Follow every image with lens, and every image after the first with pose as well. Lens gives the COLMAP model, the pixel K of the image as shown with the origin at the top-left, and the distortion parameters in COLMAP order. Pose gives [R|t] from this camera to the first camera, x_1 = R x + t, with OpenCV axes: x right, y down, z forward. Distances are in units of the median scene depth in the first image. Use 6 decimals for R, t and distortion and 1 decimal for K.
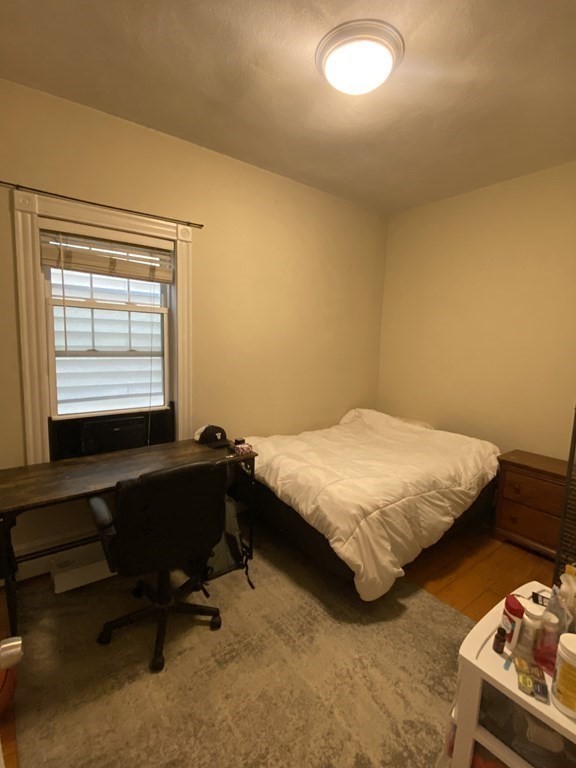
lens RADIAL K [[369.2, 0, 288.0], [0, 369.2, 384.0], [0, 0, 1]] dist [0.035071, -0.026943]
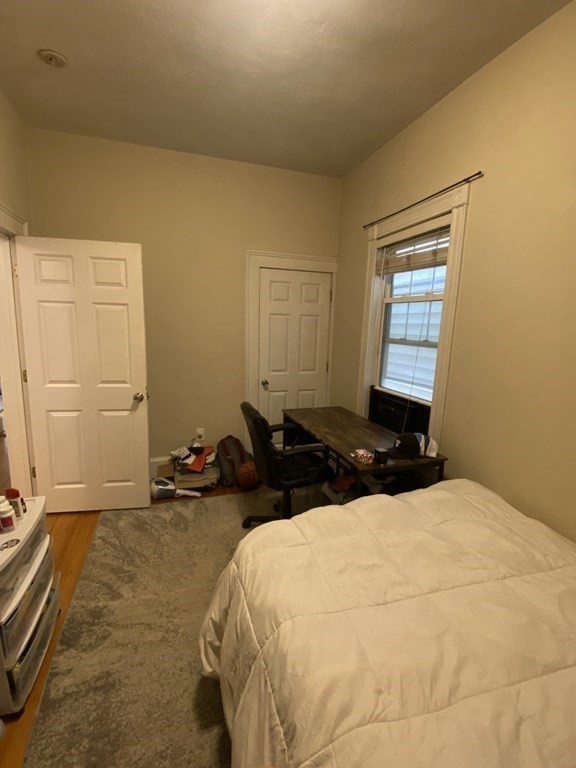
lens RADIAL K [[369.2, 0, 288.0], [0, 369.2, 384.0], [0, 0, 1]] dist [0.035071, -0.026943]
pose [[-0.343217, 0.119993, -0.931560, 0.833237], [-0.150261, 0.972017, 0.180565, -0.130094], [0.927159, 0.201950, -0.315583, 1.278363]]
